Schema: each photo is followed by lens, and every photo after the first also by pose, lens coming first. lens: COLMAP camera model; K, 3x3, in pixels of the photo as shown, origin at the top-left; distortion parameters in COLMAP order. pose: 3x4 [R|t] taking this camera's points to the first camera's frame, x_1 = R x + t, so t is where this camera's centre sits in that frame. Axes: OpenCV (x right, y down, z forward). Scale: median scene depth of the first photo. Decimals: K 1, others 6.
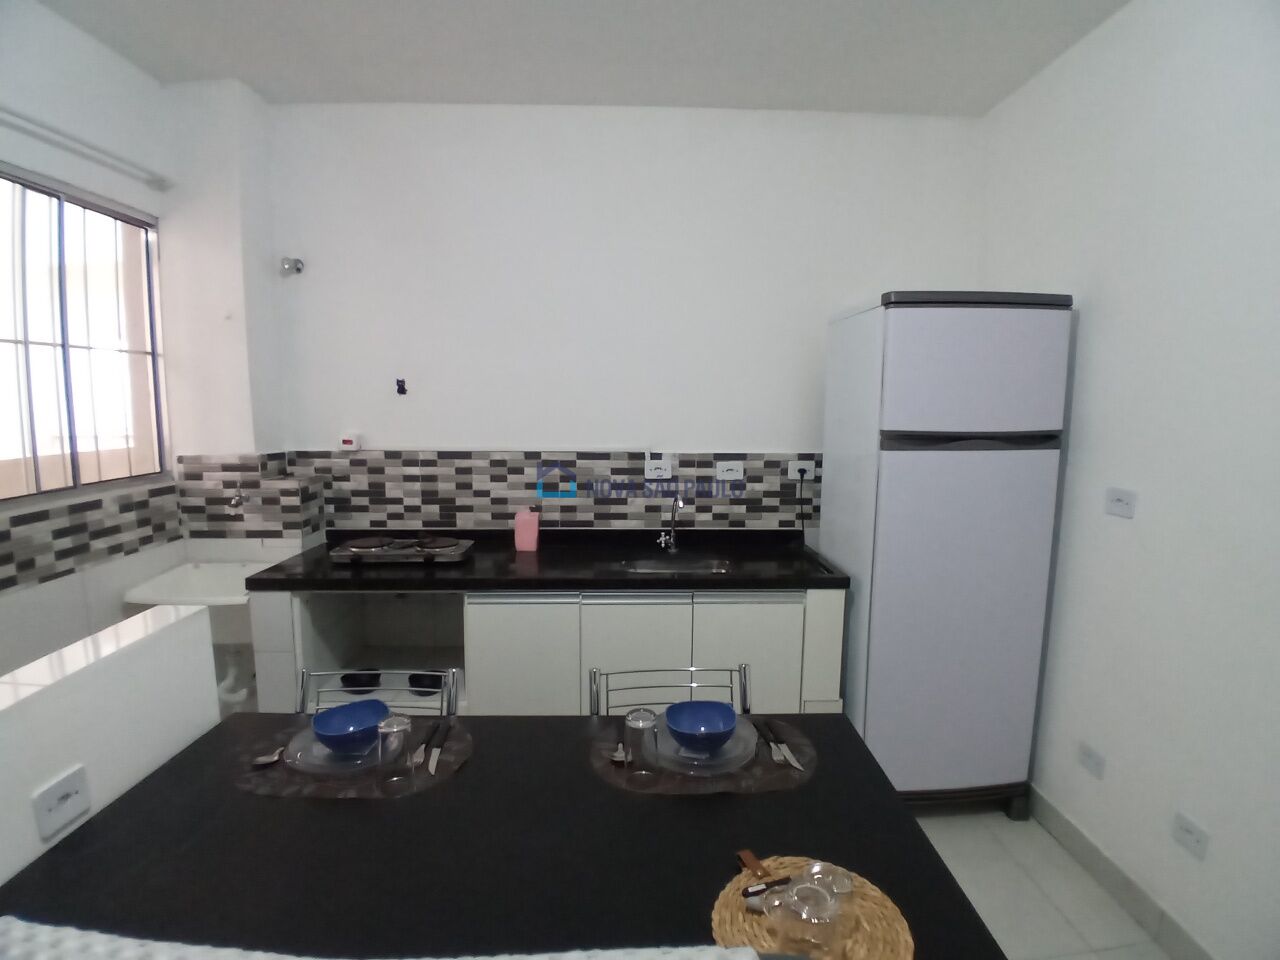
lens RADIAL K [[645.4, 0, 640.0], [0, 645.4, 480.0], [0, 0, 1]] dist [0.030804, -0.060394]
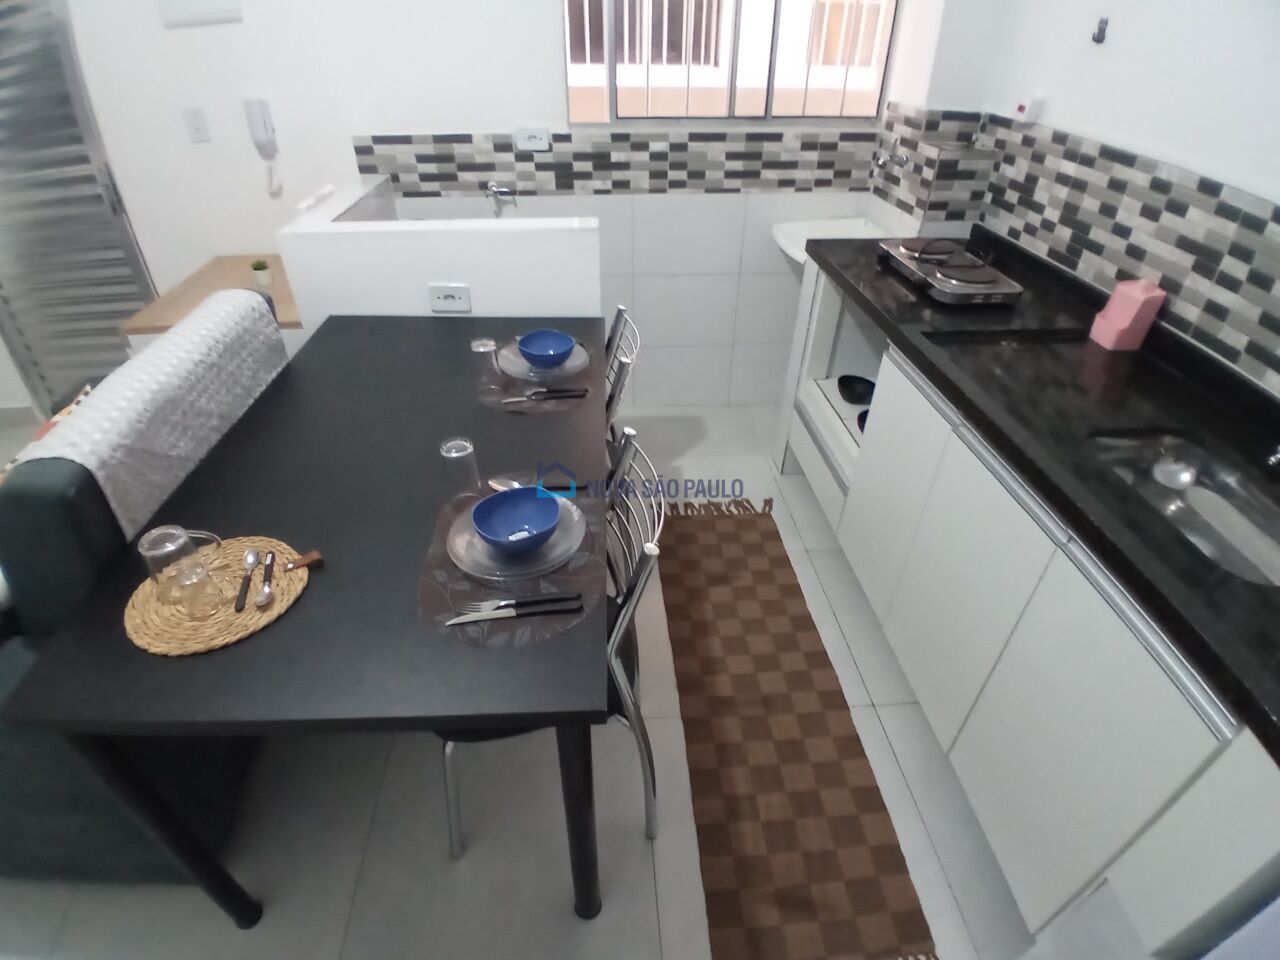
lens RADIAL K [[645.4, 0, 640.0], [0, 645.4, 480.0], [0, 0, 1]] dist [0.030804, -0.060394]
pose [[0.061009, 0.581522, -0.811240, 0.382921], [-0.126704, 0.810691, 0.571600, -0.082302], [0.990063, 0.067915, 0.123140, 0.540388]]
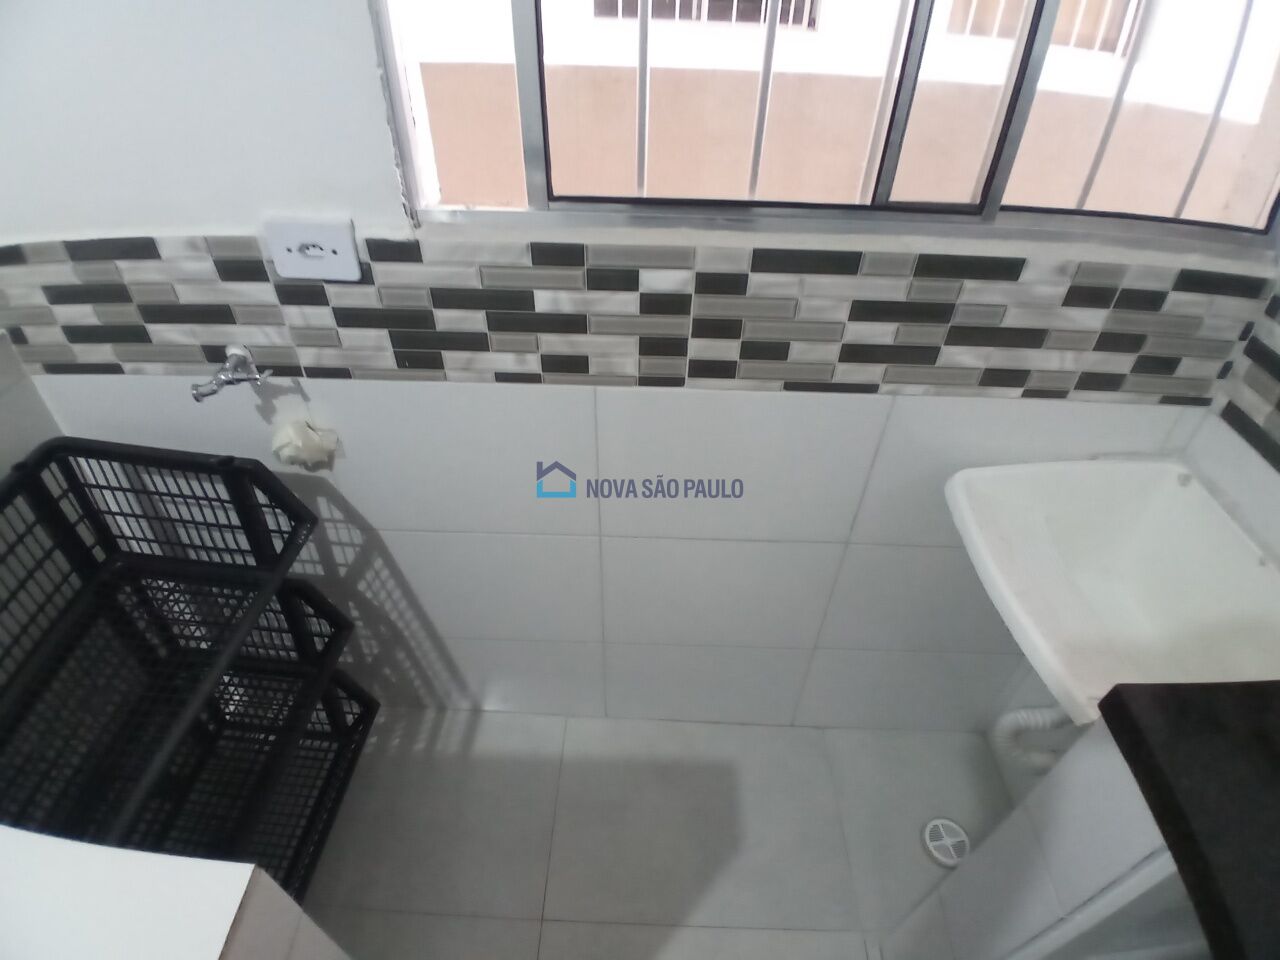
lens RADIAL K [[637.9, 0, 638.0], [0, 637.9, 488.1], [0, 0, 1]] dist [0.016712, -0.055444]
pose [[-0.046371, 0.640474, -0.766578, -0.363646], [-0.139814, 0.755689, 0.639833, -0.069374], [0.989091, 0.136849, 0.054505, 0.636461]]
